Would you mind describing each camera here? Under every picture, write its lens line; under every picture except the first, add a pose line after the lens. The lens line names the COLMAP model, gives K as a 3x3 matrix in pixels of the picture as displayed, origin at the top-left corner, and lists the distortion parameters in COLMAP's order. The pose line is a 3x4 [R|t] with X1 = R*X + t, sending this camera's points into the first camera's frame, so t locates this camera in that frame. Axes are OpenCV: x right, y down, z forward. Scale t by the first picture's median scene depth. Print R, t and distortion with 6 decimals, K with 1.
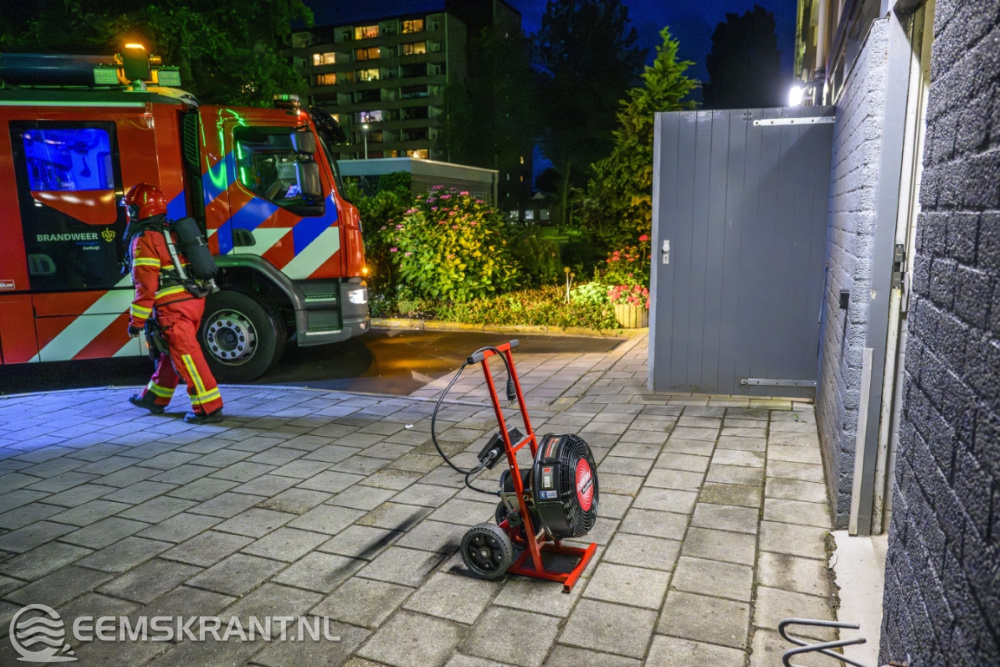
lens RADIAL K [[669.7, 0, 501.3], [0, 669.7, 334.8], [0, 0, 1]] dist [-0.003868, -0.006596]
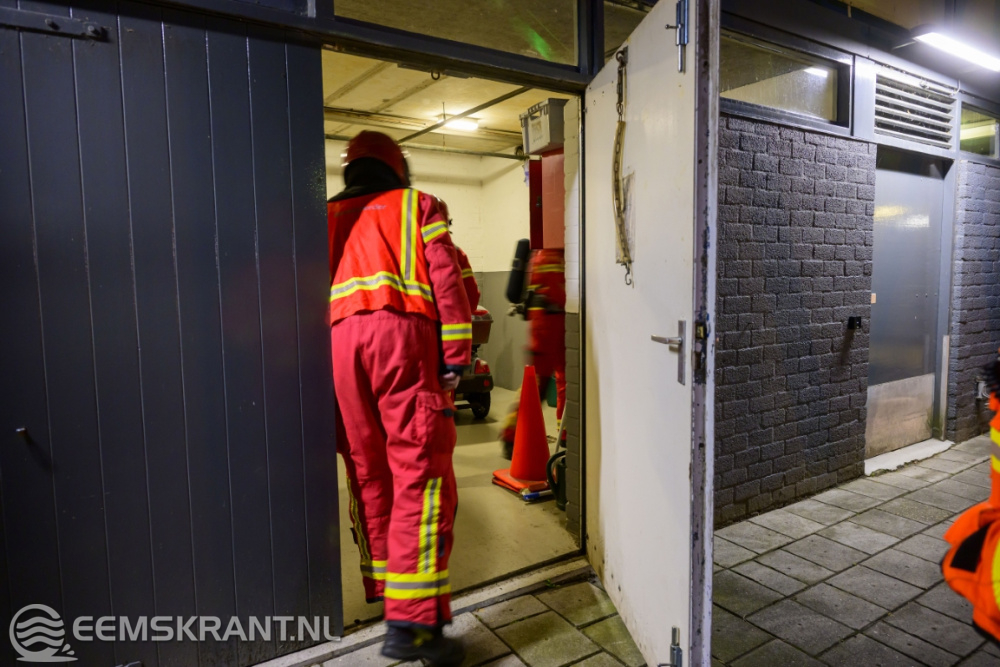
lens RADIAL K [[669.7, 0, 505.0], [0, 669.7, 332.5], [0, 0, 1]] dist [-0.003868, -0.006596]
pose [[-0.837587, -0.042100, 0.544679, 0.319051], [0.102011, 0.967437, 0.231645, -0.368270], [-0.536695, 0.249586, -0.806018, 2.162395]]
